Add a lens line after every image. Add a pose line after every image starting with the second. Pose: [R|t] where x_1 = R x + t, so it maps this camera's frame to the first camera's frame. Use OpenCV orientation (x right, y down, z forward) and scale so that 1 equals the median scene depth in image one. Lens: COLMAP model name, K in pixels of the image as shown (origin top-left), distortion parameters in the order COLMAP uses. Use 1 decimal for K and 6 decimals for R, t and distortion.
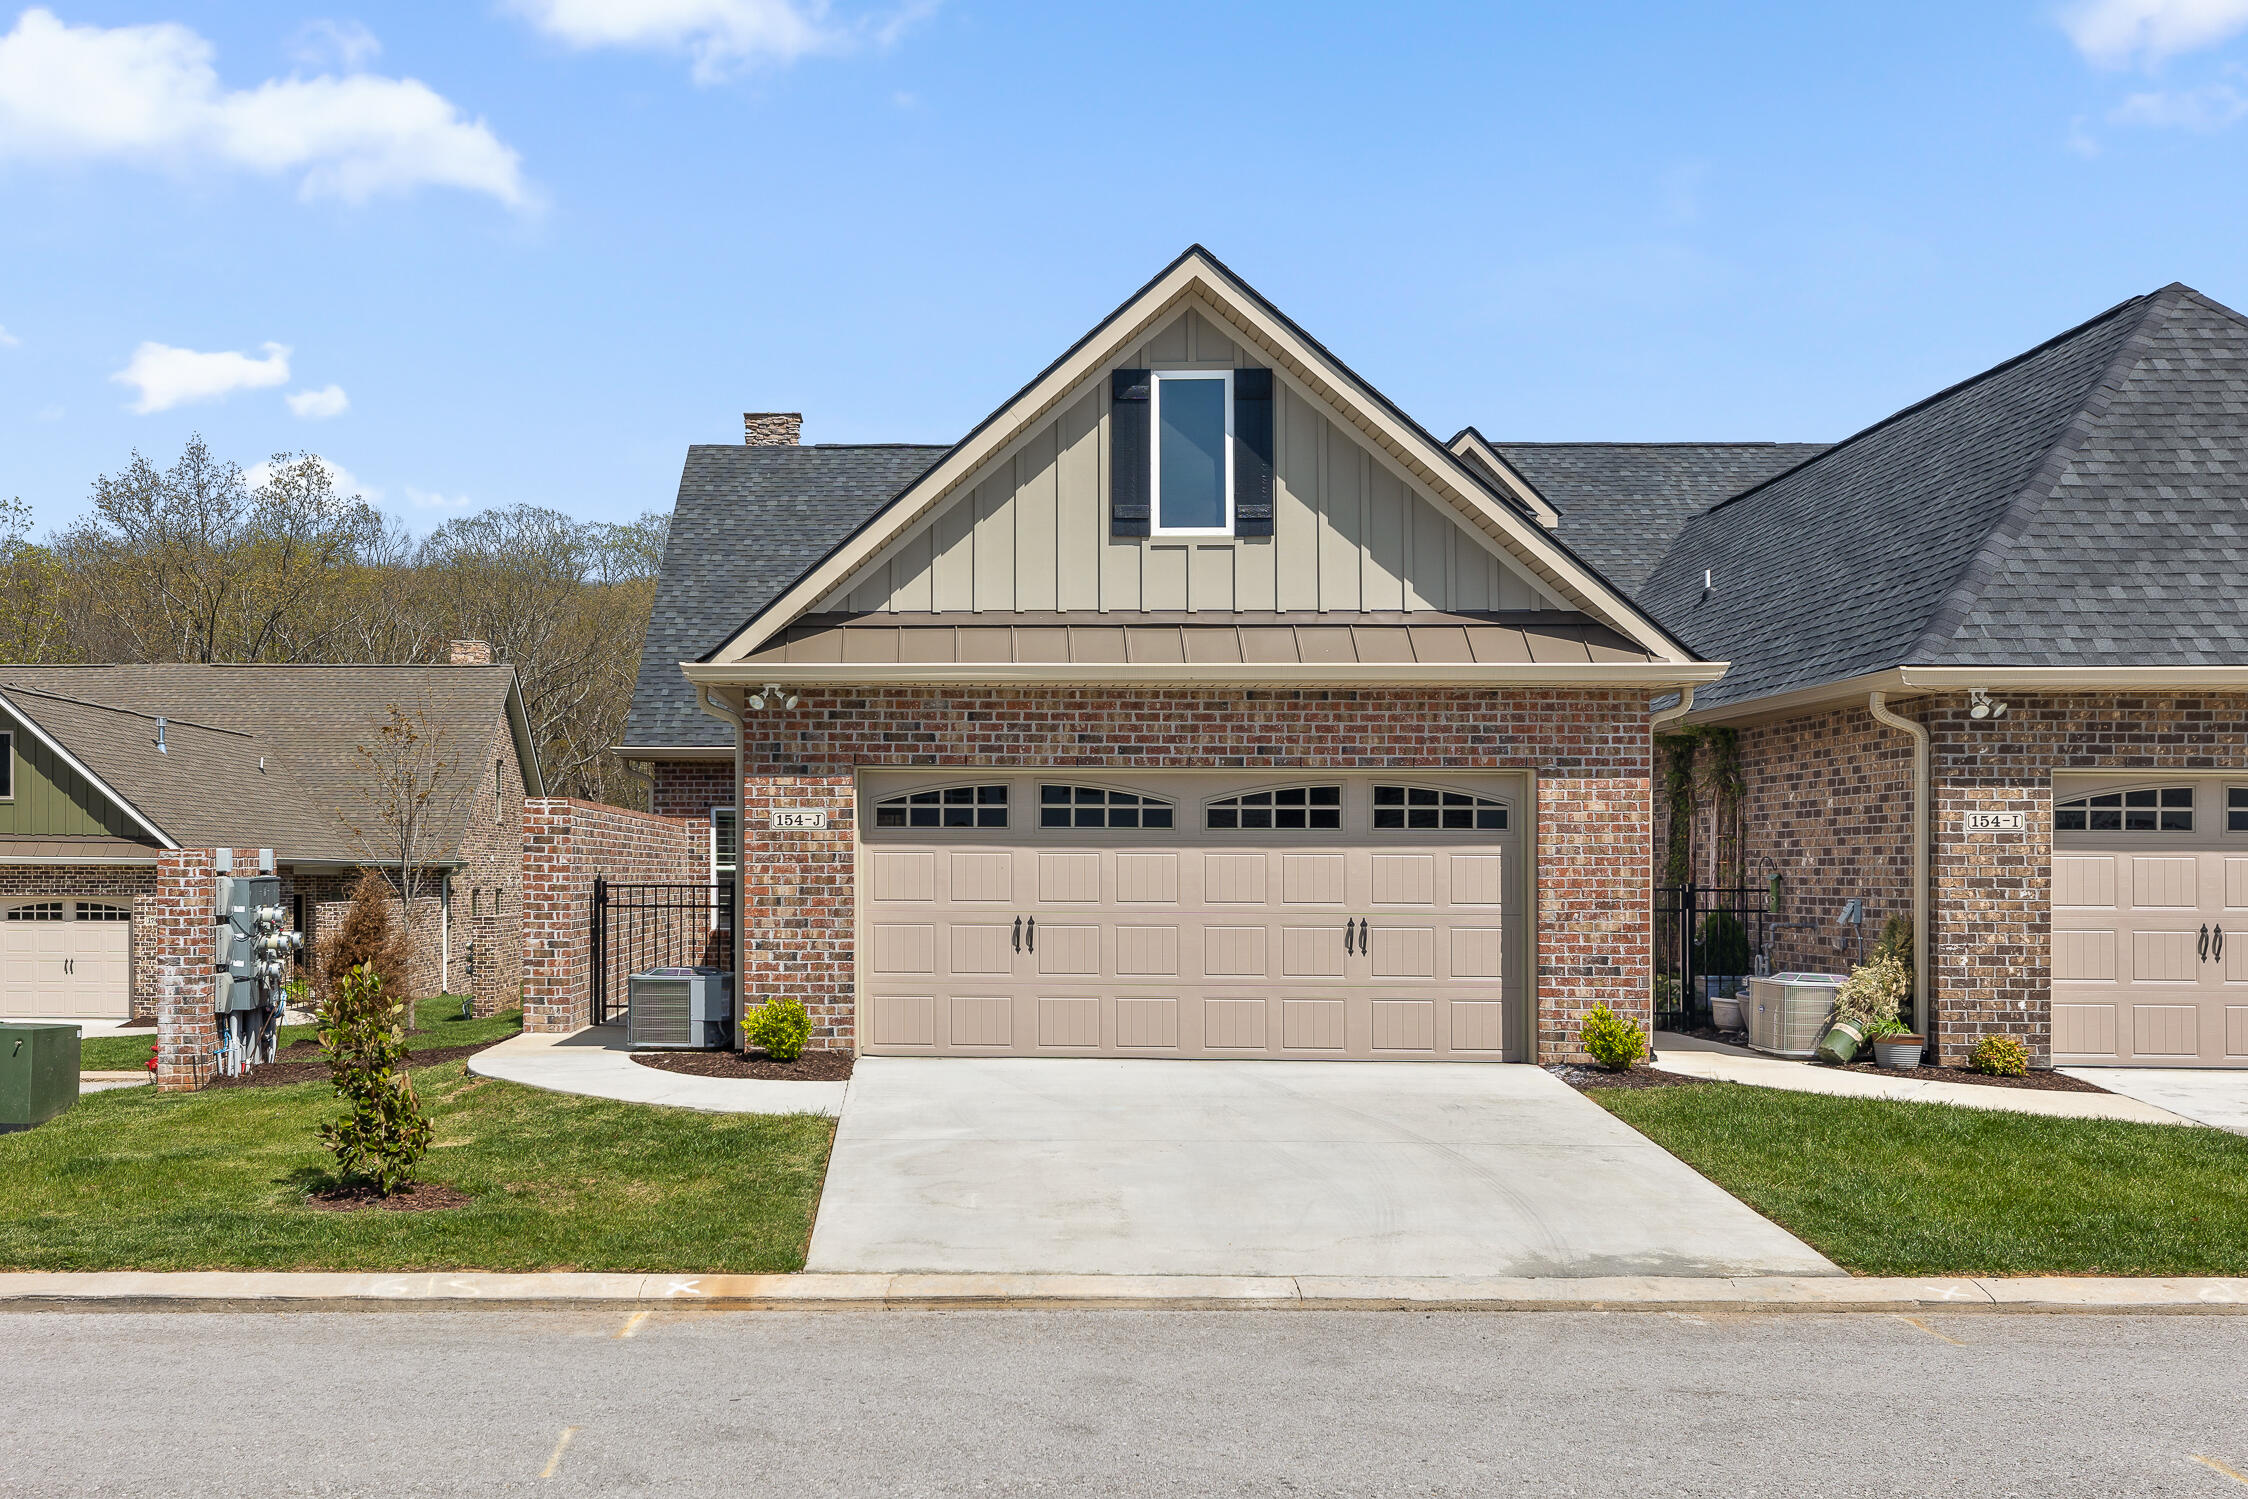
lens RADIAL K [[2382.7, 0, 1124.0], [0, 2382.7, 749.5], [0, 0, 1]] dist [-0.001145, 0.020539]
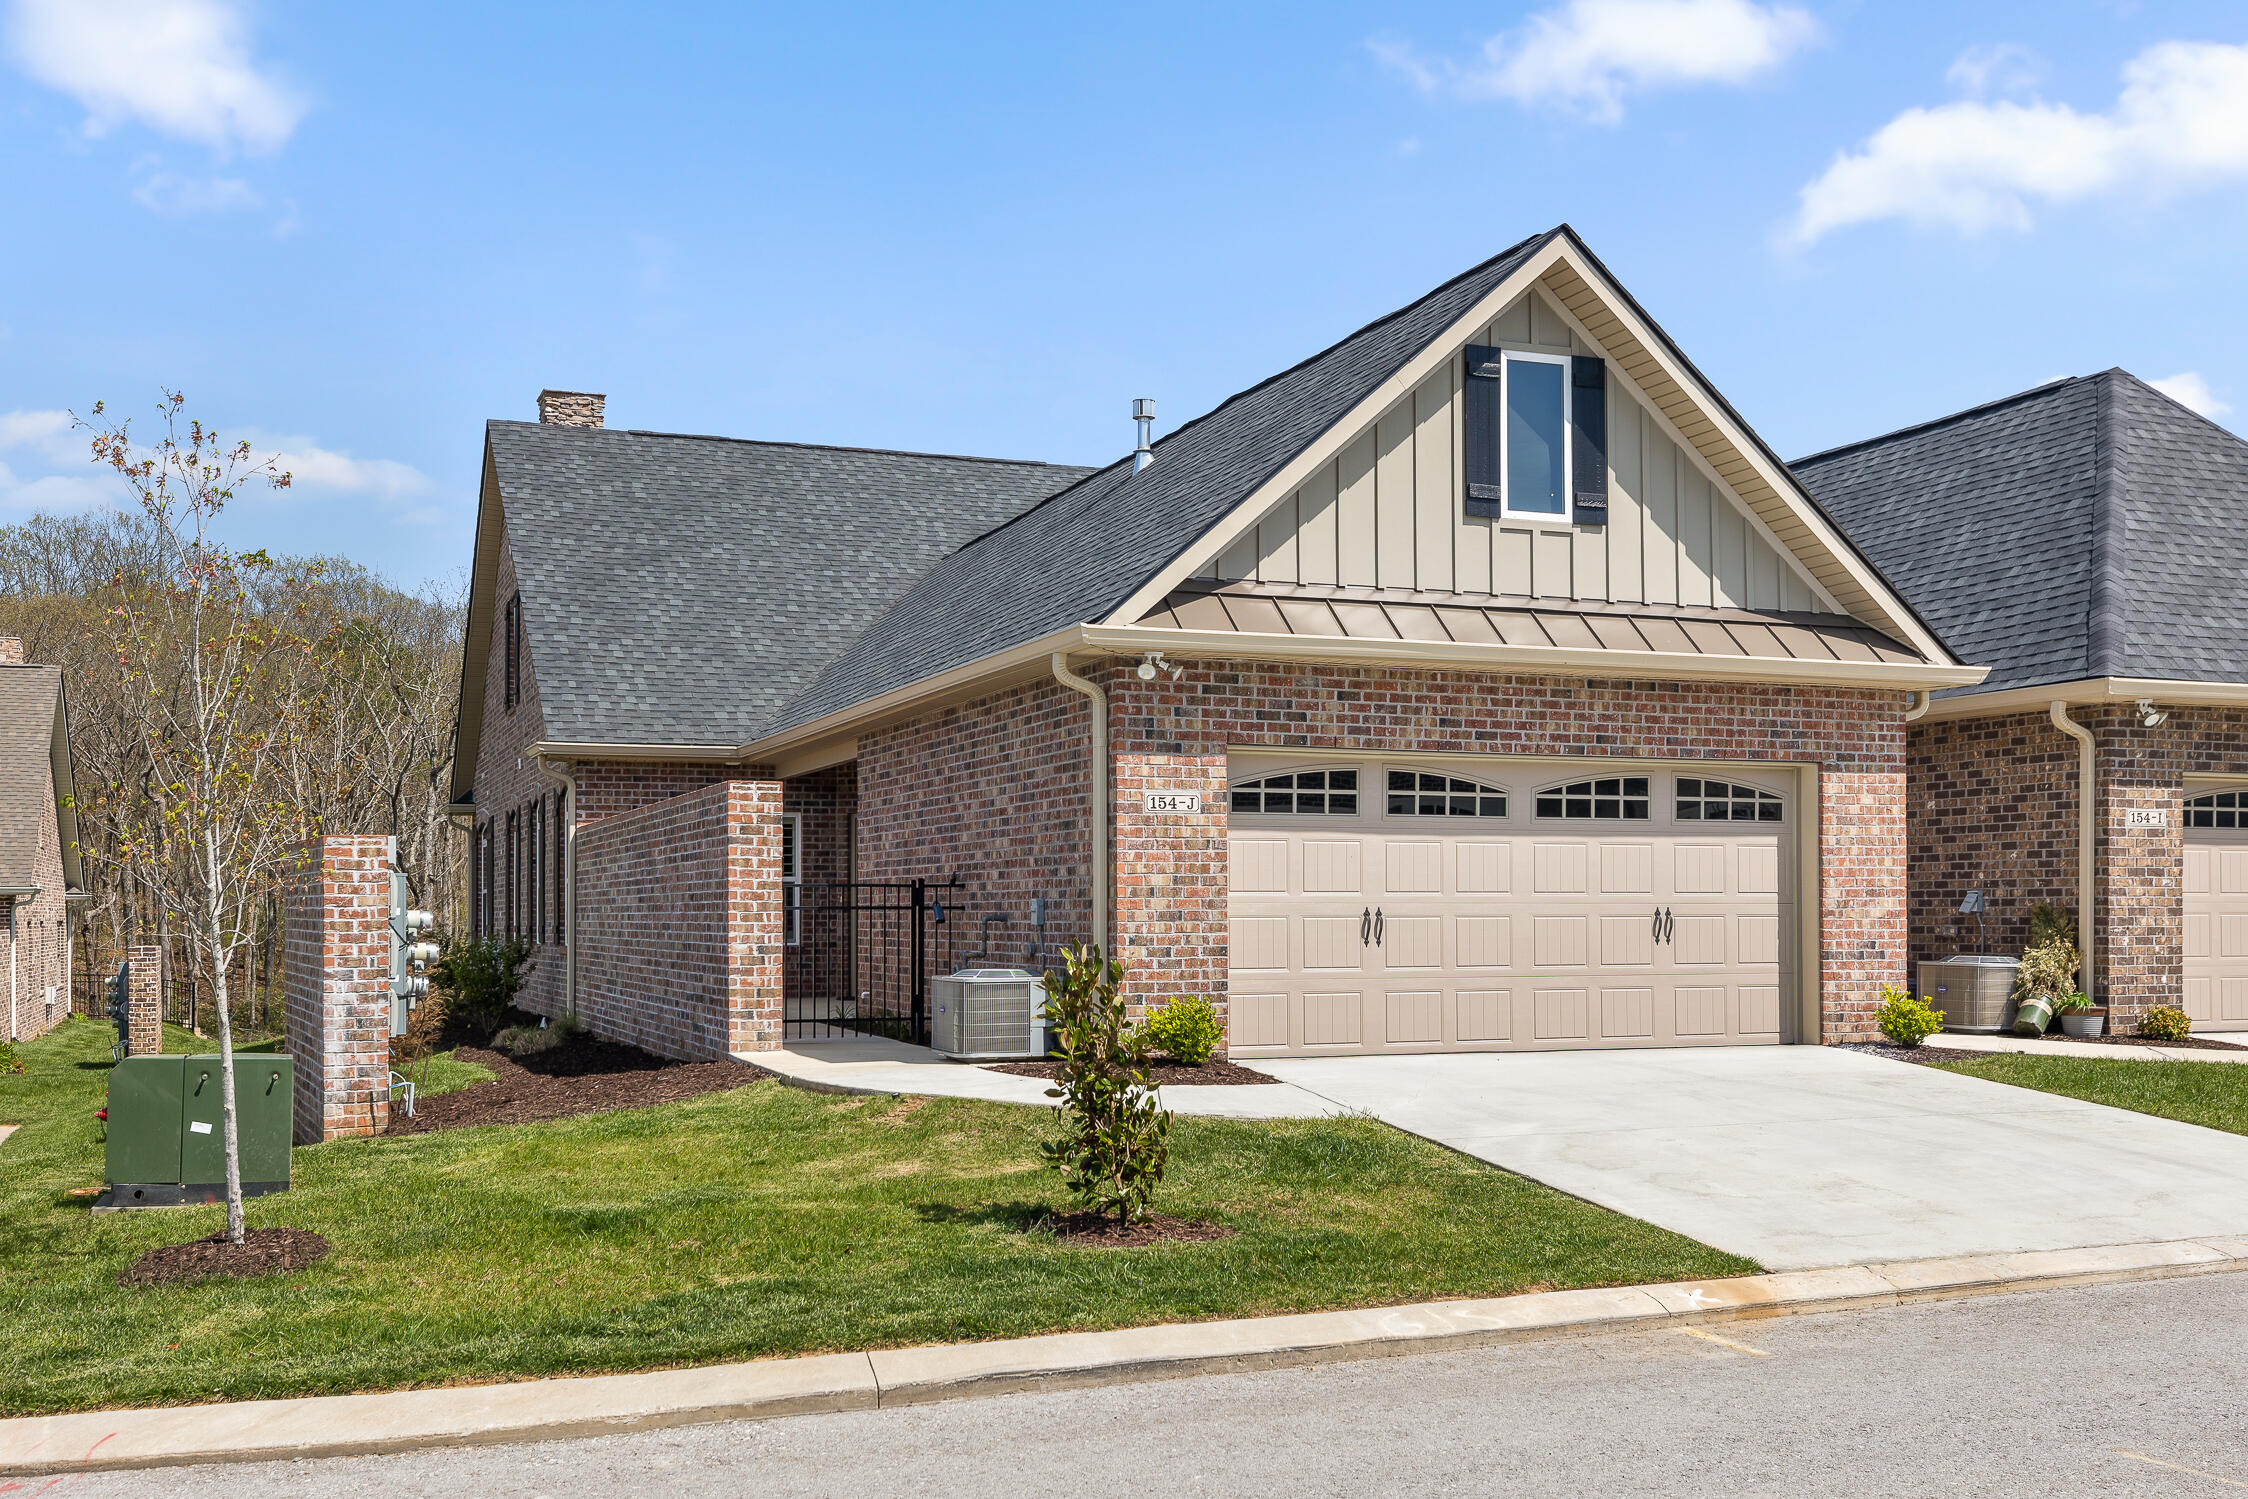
lens RADIAL K [[2175.9, 0, 1124.0], [0, 2175.9, 817.8], [0, 0, 1]] dist [-0.001145, 0.013427]
pose [[0.916076, 0.011034, 0.400853, -0.489056], [-0.011884, 0.999929, -0.000366, 0.035868], [-0.400829, -0.004428, 0.916142, 0.243367]]
